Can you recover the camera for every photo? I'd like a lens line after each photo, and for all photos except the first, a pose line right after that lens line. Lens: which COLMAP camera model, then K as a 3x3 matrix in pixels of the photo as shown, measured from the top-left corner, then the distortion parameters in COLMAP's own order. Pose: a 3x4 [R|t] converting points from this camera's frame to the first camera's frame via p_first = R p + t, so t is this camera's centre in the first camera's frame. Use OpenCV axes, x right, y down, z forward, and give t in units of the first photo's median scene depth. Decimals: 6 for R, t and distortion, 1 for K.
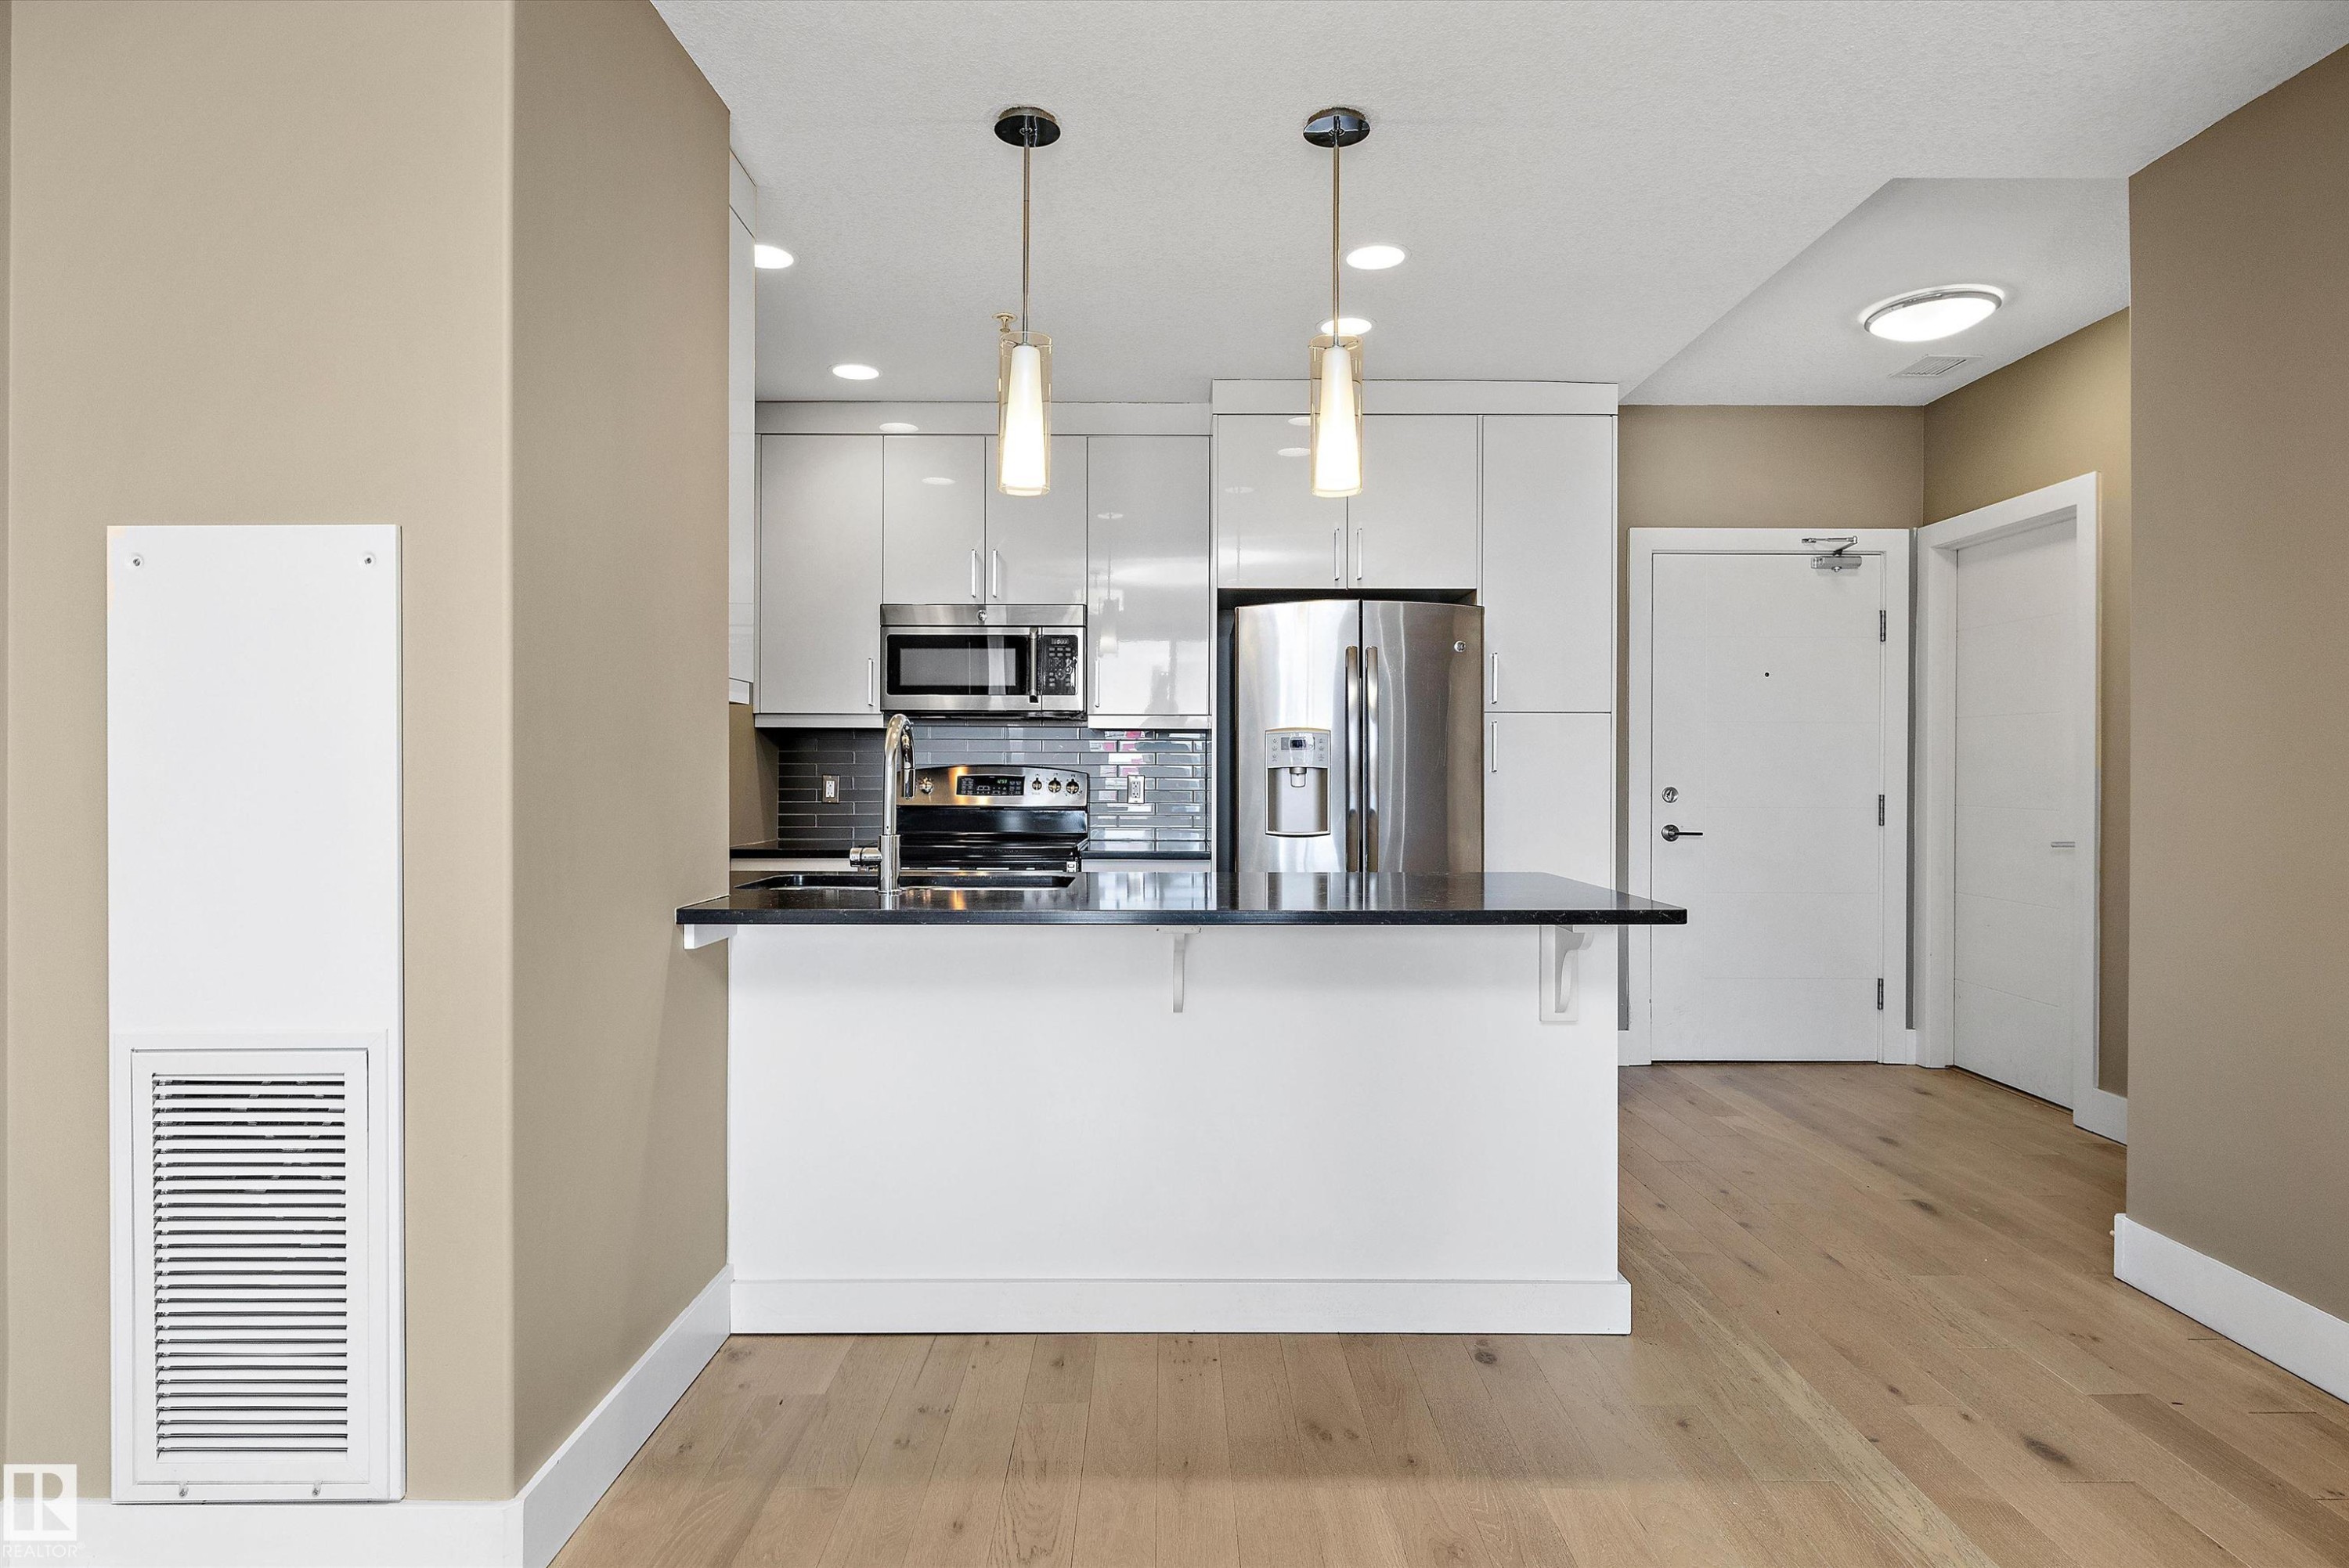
lens RADIAL K [[1292.1, 0, 1165.5], [0, 1292.1, 770.7], [0, 0, 1]] dist [-0.010753, 0.004734]
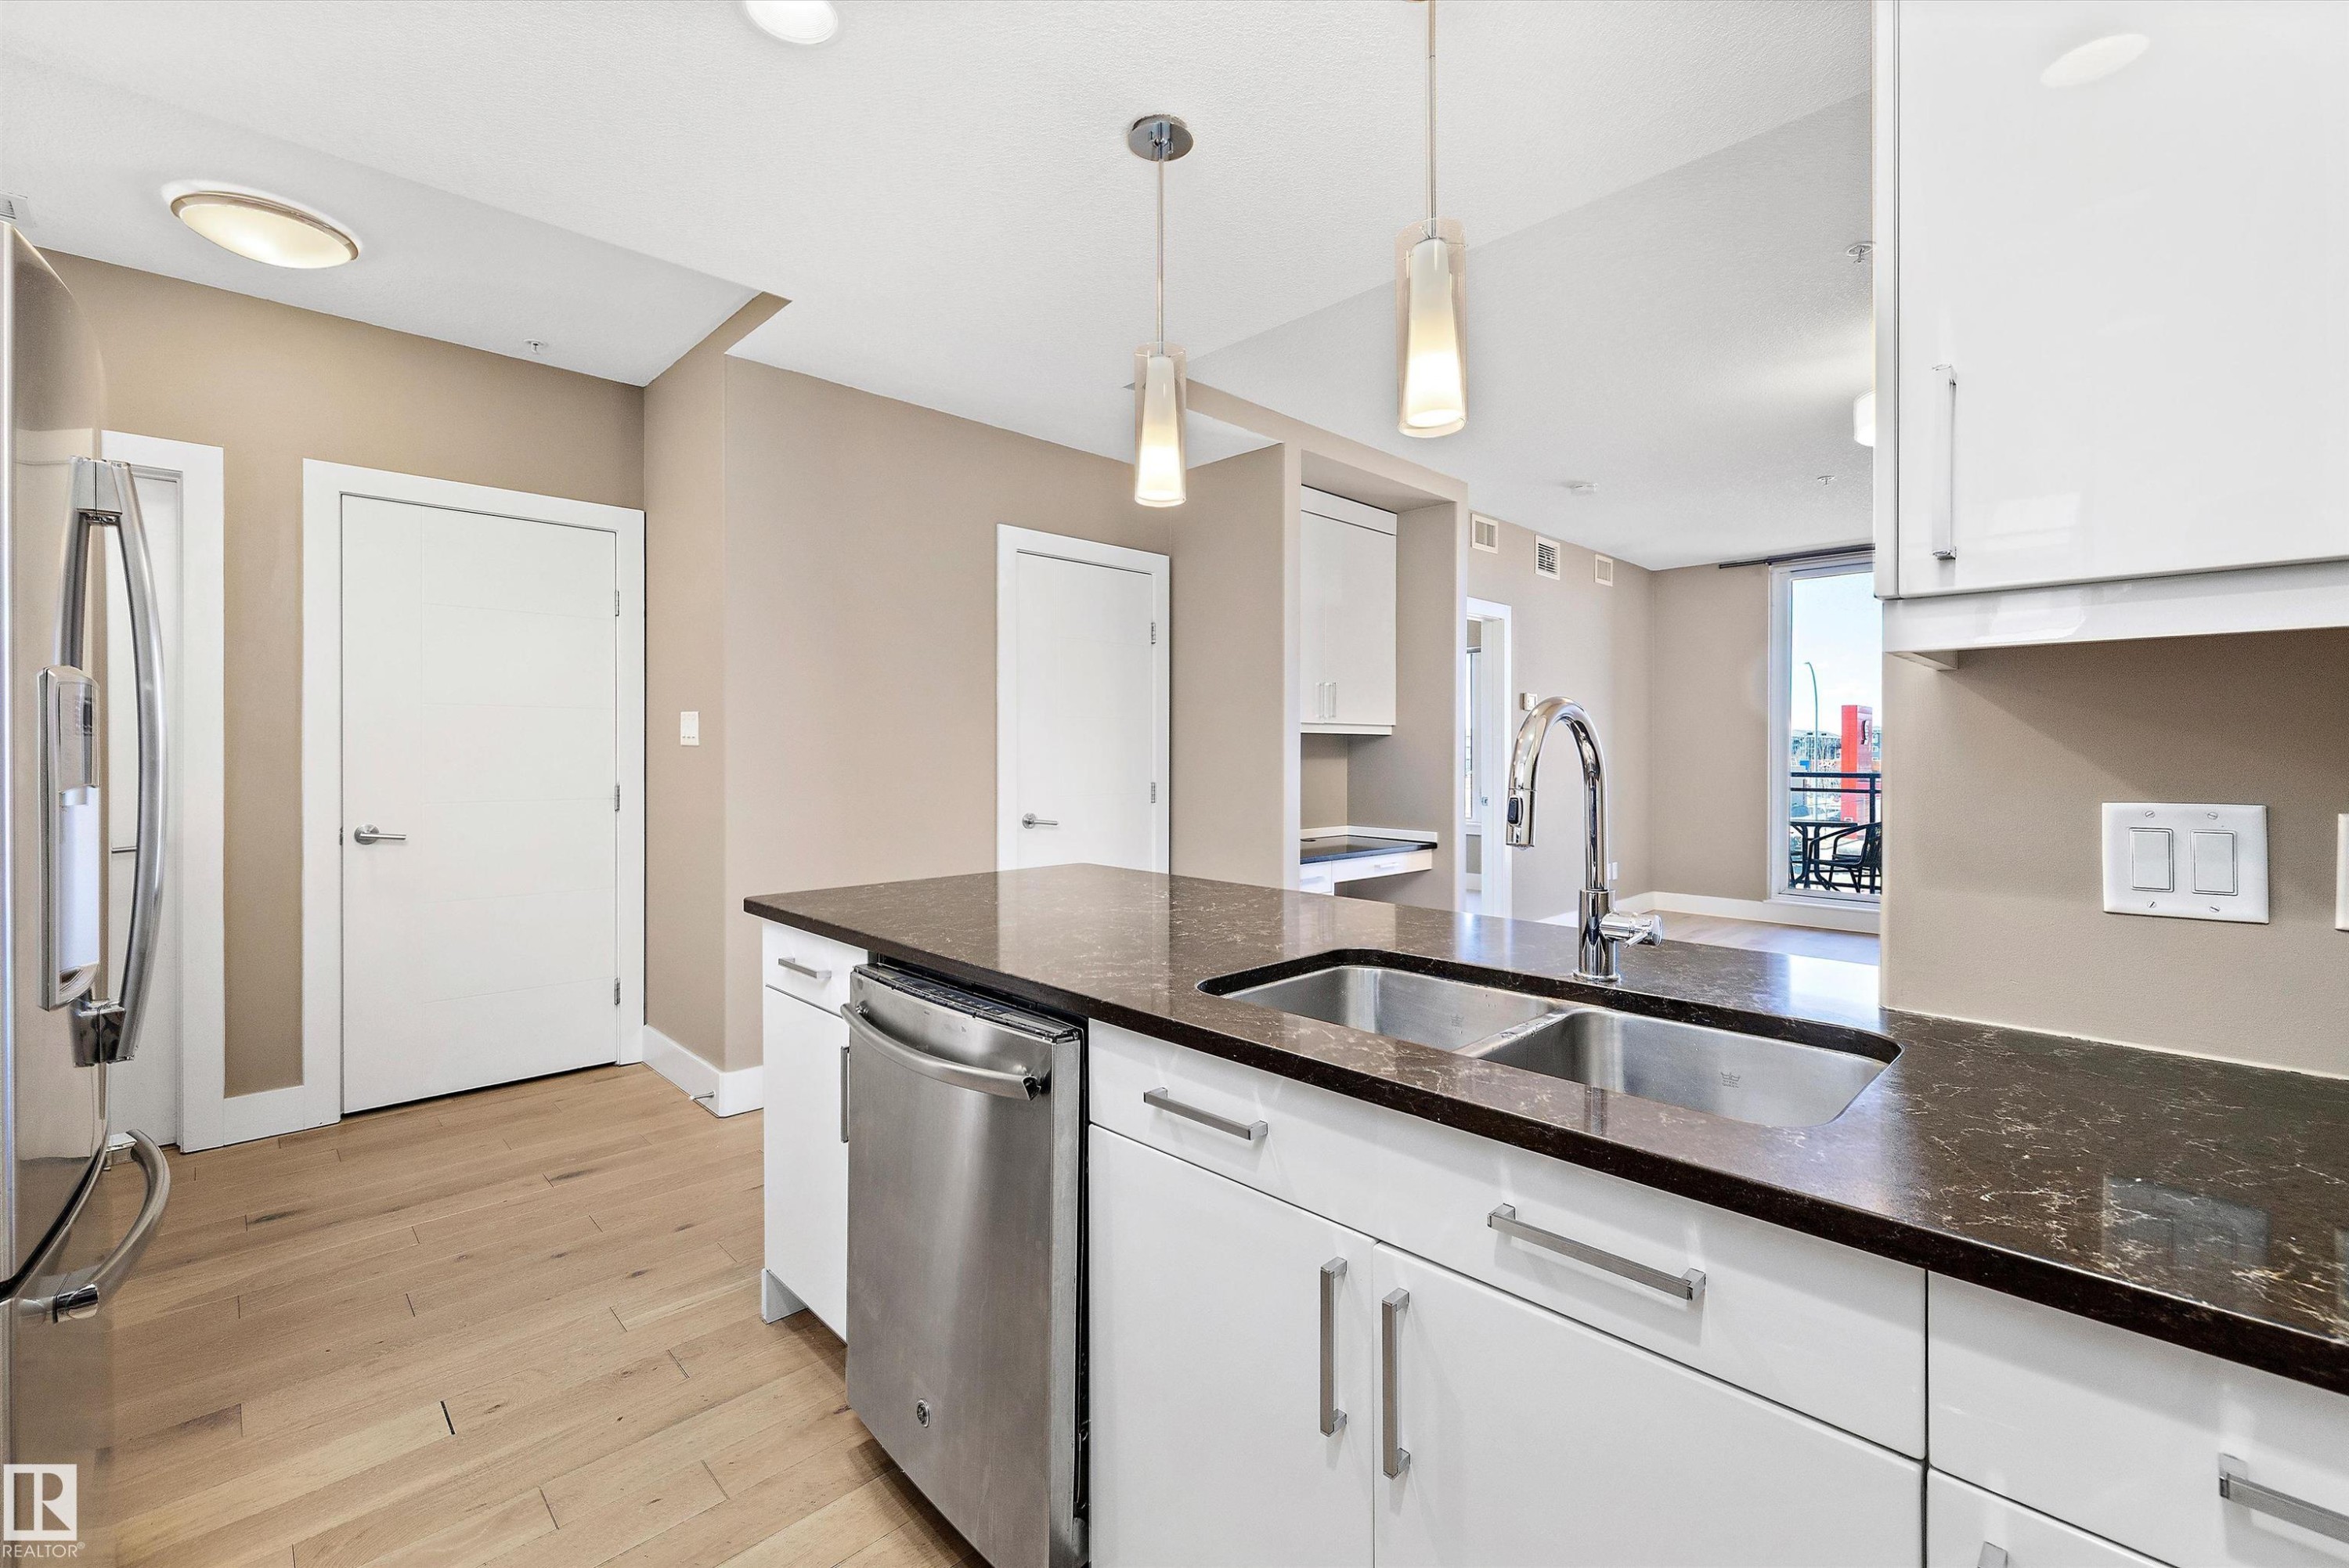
lens RADIAL K [[986.4, 0, 1158.6], [0, 986.4, 756.4], [0, 0, 1]] dist [0.000996, 0.000045]
pose [[-0.685380, -0.006165, 0.728160, -0.248616], [-0.001980, 0.999976, 0.006603, -0.010953], [-0.728183, 0.003084, -0.685376, 0.883274]]
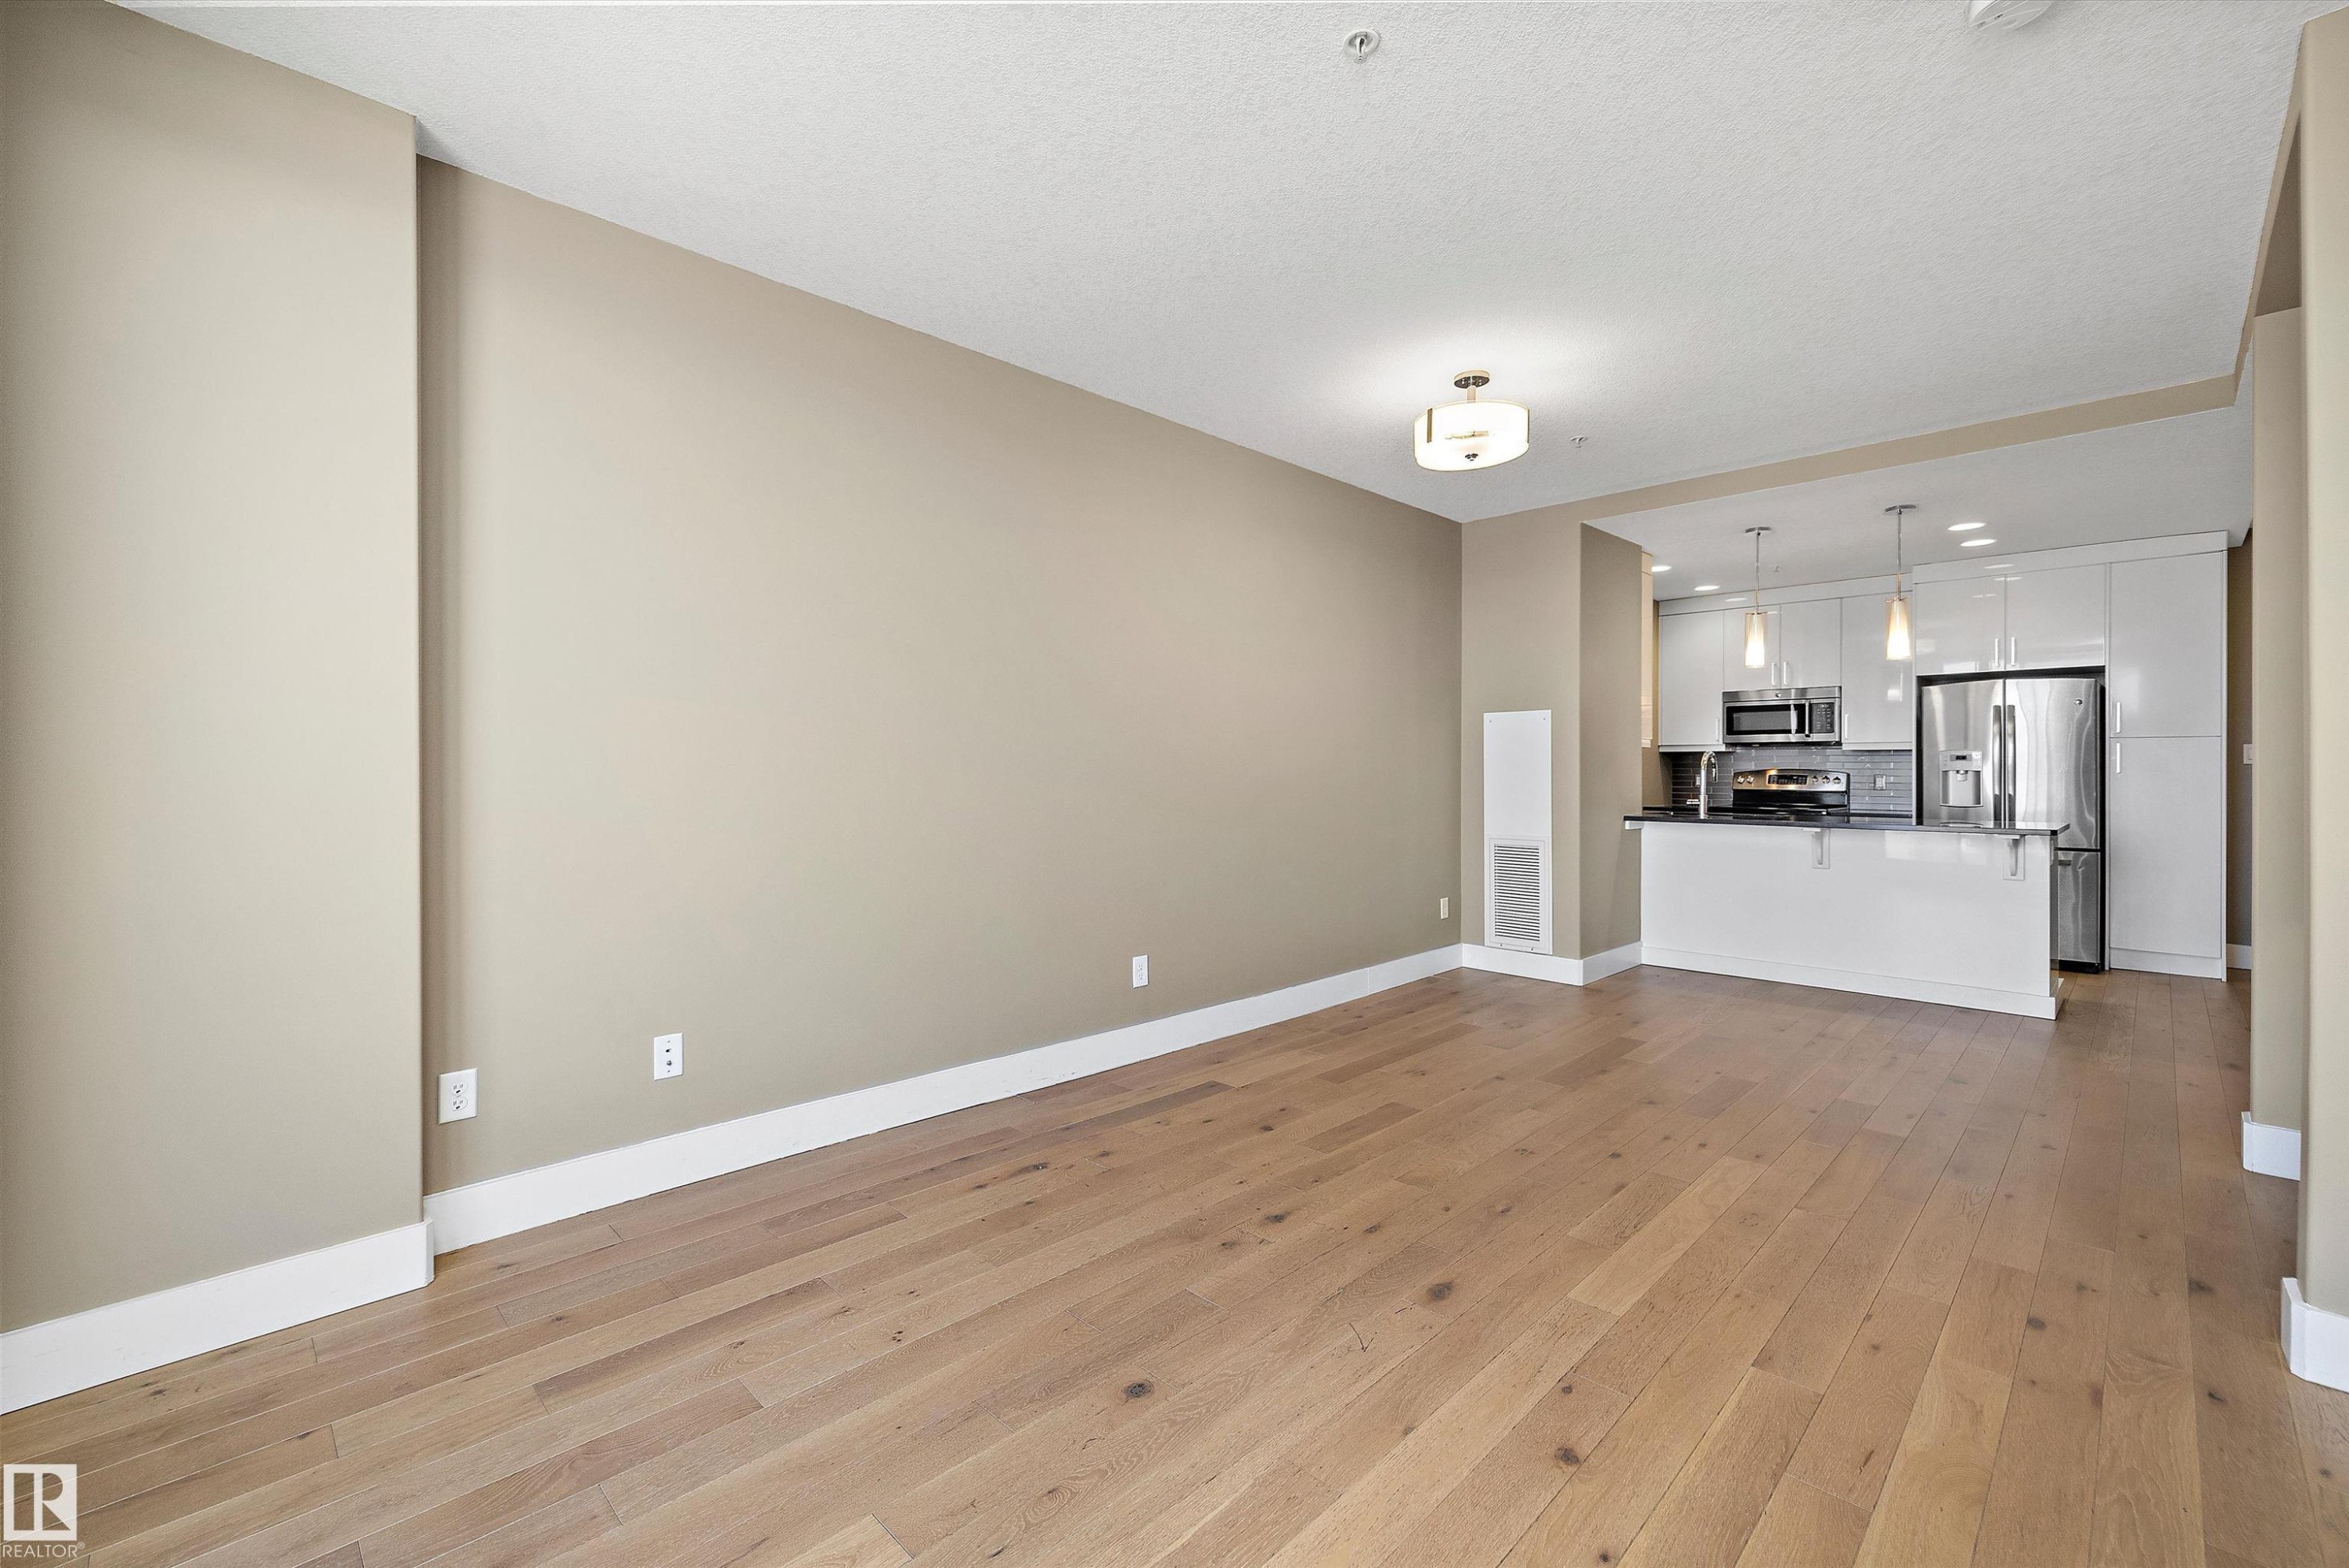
lens RADIAL K [[986.4, 0, 1173.1], [0, 986.4, 775.2], [0, 0, 1]] dist [0.000996, 0.000045]
pose [[0.706388, 0.003260, -0.707818, 0.277891], [-0.001291, 0.999994, 0.003317, 0.001134], [0.707824, -0.001429, 0.706387, -0.750025]]
